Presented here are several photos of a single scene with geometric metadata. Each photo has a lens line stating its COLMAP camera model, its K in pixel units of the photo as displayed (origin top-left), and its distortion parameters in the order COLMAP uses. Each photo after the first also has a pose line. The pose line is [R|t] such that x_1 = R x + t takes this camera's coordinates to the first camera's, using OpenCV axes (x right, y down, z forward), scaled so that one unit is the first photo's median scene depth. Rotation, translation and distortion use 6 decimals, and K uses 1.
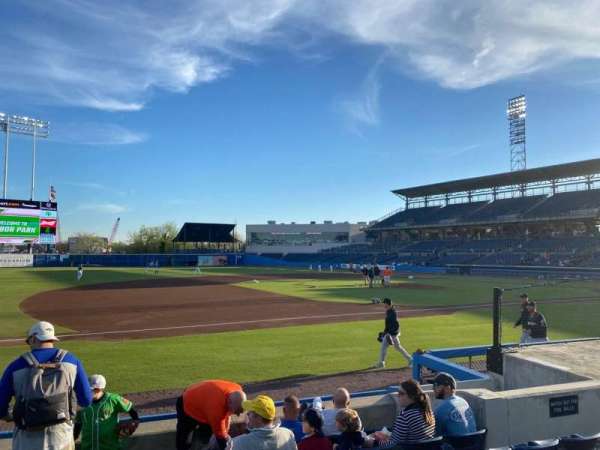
lens RADIAL K [[456.8, 0, 303.2], [0, 456.8, 223.7], [0, 0, 1]] dist [0.088399, -0.142045]
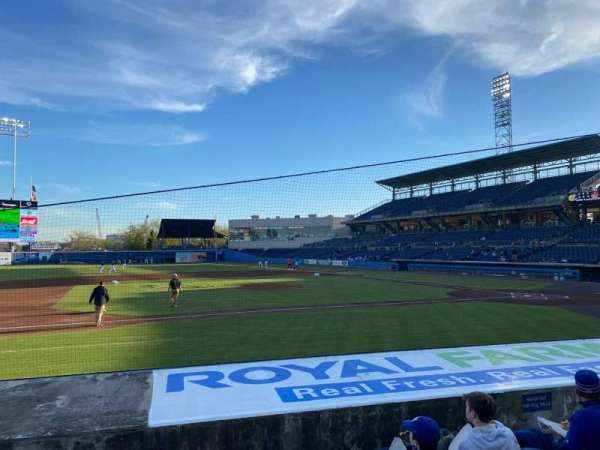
lens RADIAL K [[456.8, 0, 303.2], [0, 456.8, 223.7], [0, 0, 1]] dist [0.088399, -0.142045]
pose [[0.995341, -0.016998, -0.094903, 0.141592], [0.018225, 0.999761, 0.012073, 0.001646], [0.094675, -0.013746, 0.995413, 0.044026]]
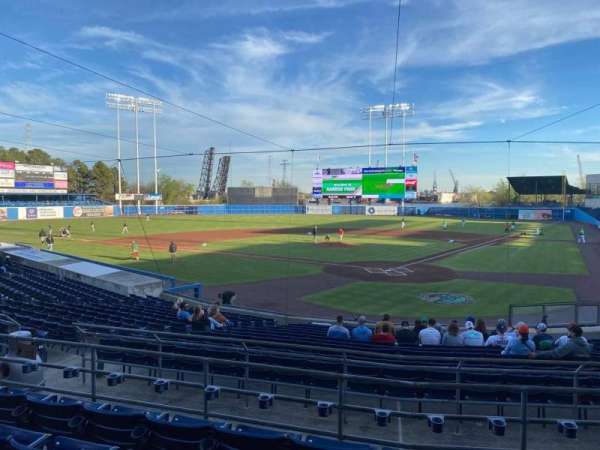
lens RADIAL K [[456.8, 0, 303.2], [0, 456.8, 223.7], [0, 0, 1]] dist [0.088399, -0.142045]
pose [[0.447957, 0.047960, -0.892768, 0.478767], [0.059546, 0.994743, 0.083316, -0.012183], [0.892070, -0.090482, 0.442746, 0.126594]]
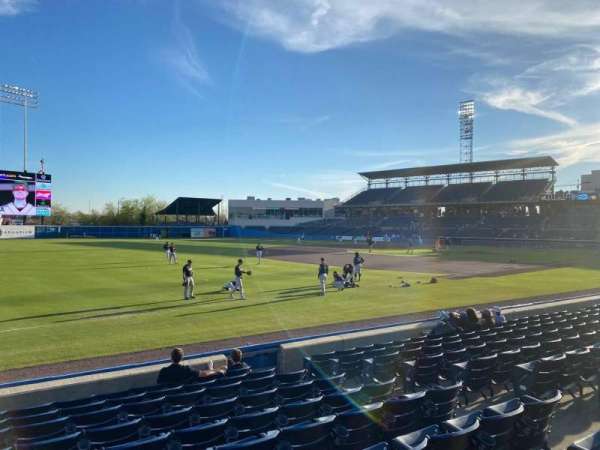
lens RADIAL K [[456.8, 0, 303.2], [0, 456.8, 223.7], [0, 0, 1]] dist [0.088399, -0.142045]
pose [[0.973863, 0.007316, 0.227017, -0.221153], [-0.021578, 0.997941, 0.060406, -0.011451], [-0.226108, -0.063725, 0.972016, -0.108149]]
